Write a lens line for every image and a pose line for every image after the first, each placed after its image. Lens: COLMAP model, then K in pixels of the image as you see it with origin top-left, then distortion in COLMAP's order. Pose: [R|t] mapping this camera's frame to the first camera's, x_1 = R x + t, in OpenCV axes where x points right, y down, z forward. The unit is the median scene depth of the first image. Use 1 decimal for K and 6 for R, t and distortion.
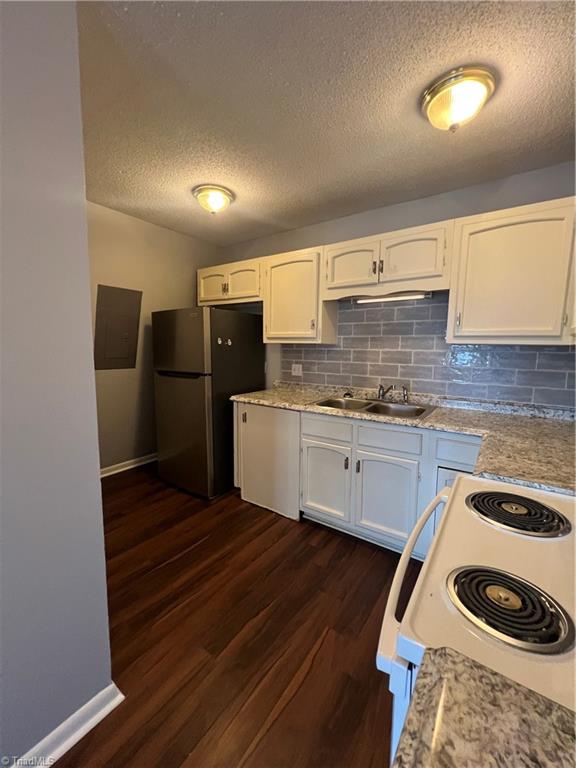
lens RADIAL K [[310.4, 0, 290.5], [0, 310.4, 381.1], [0, 0, 1]] dist [0.001117, -0.000064]
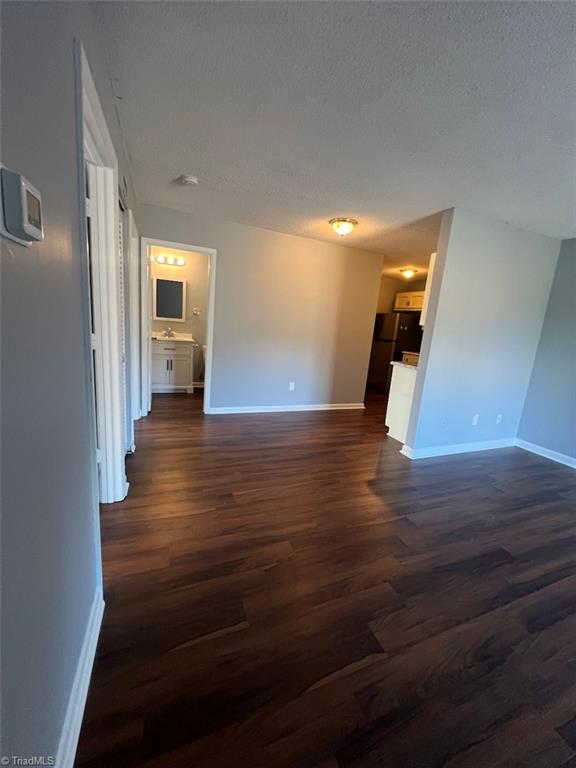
lens RADIAL K [[303.5, 0, 288.0], [0, 303.5, 384.0], [0, 0, 1]] dist [-0.013317, 0.003907]
pose [[0.835621, 0.165875, -0.523663, 0.410857], [-0.130629, 0.985975, 0.103868, 0.210798], [0.533548, -0.018389, 0.845570, -1.776448]]
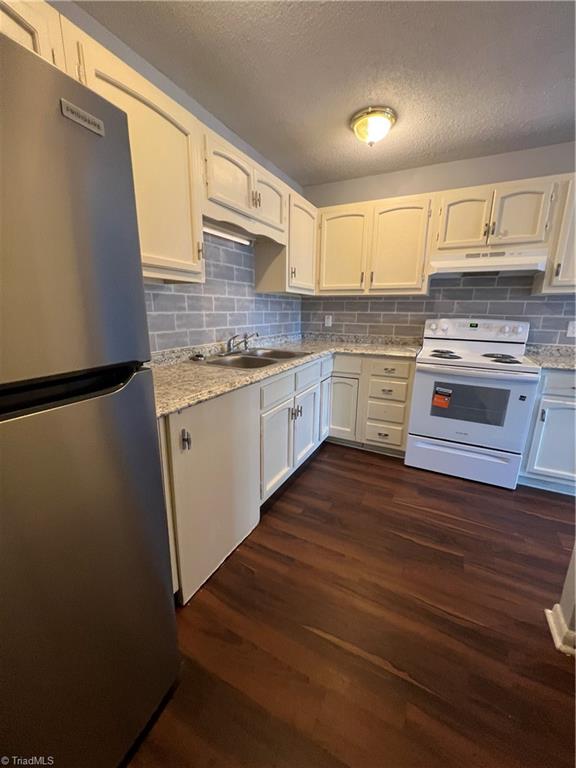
lens RADIAL K [[310.4, 0, 290.5], [0, 310.4, 381.1], [0, 0, 1]] dist [0.001117, -0.000064]
pose [[-0.135254, -0.240865, 0.961088, -0.720275], [0.094680, 0.962421, 0.254523, -0.084890], [-0.986277, 0.125421, -0.107367, 1.072999]]
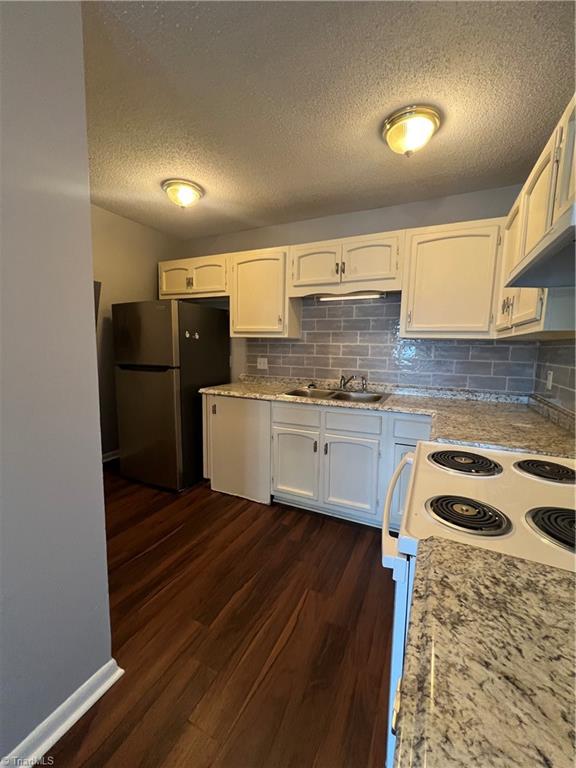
lens RADIAL K [[311.9, 0, 289.9], [0, 311.9, 380.7], [0, 0, 1]] dist [0.000619, 0.000276]
pose [[0.986762, -0.012696, 0.161680, -0.080489], [0.012245, 0.999918, 0.003788, 0.026609], [-0.161715, -0.001758, 0.986836, -0.067317]]
